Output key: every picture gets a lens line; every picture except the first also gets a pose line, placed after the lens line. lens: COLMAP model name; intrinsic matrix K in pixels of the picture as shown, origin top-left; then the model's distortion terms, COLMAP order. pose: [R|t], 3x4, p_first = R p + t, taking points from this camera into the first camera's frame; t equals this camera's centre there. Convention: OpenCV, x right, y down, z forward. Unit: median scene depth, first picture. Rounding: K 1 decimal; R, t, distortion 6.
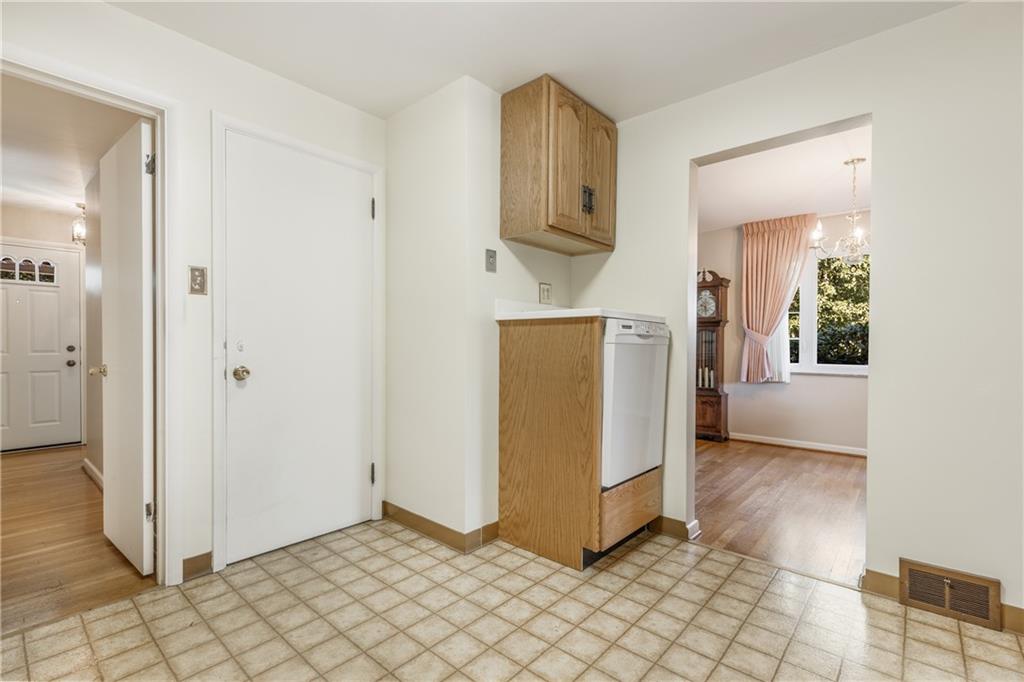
lens RADIAL K [[462.2, 0, 507.5], [0, 462.2, 345.6], [0, 0, 1]] dist [0.002727, 0.000102]
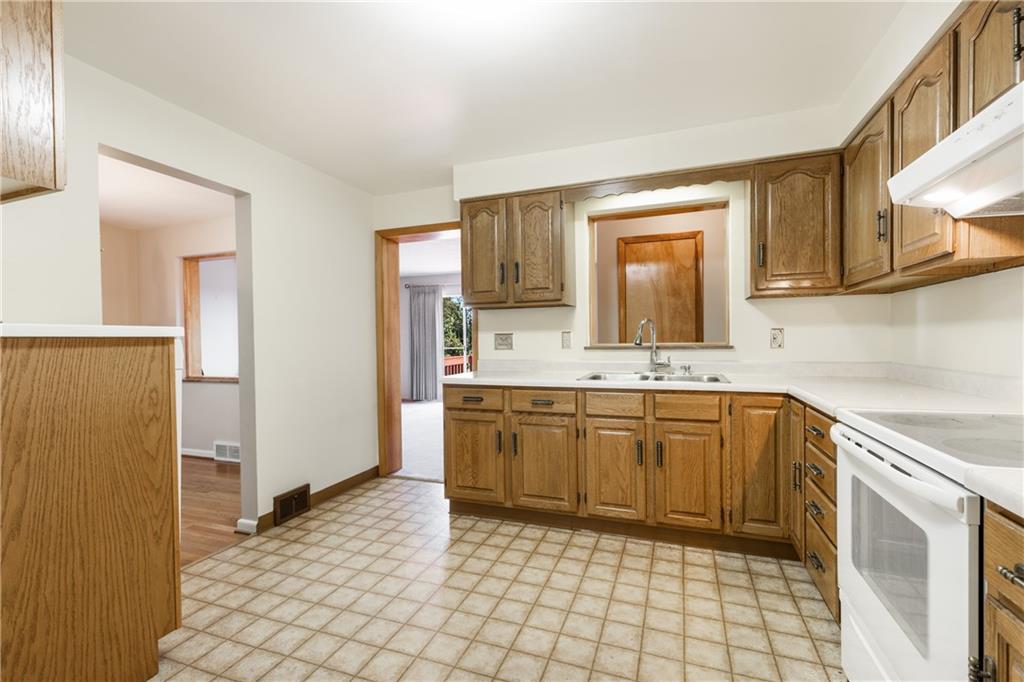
lens RADIAL K [[462.2, 0, 507.5], [0, 462.2, 345.6], [0, 0, 1]] dist [0.002727, 0.000102]
pose [[-0.361064, -0.013528, 0.932443, -0.756710], [0.014176, 0.999700, 0.019993, -0.055550], [-0.932433, 0.020437, -0.360764, 0.737556]]
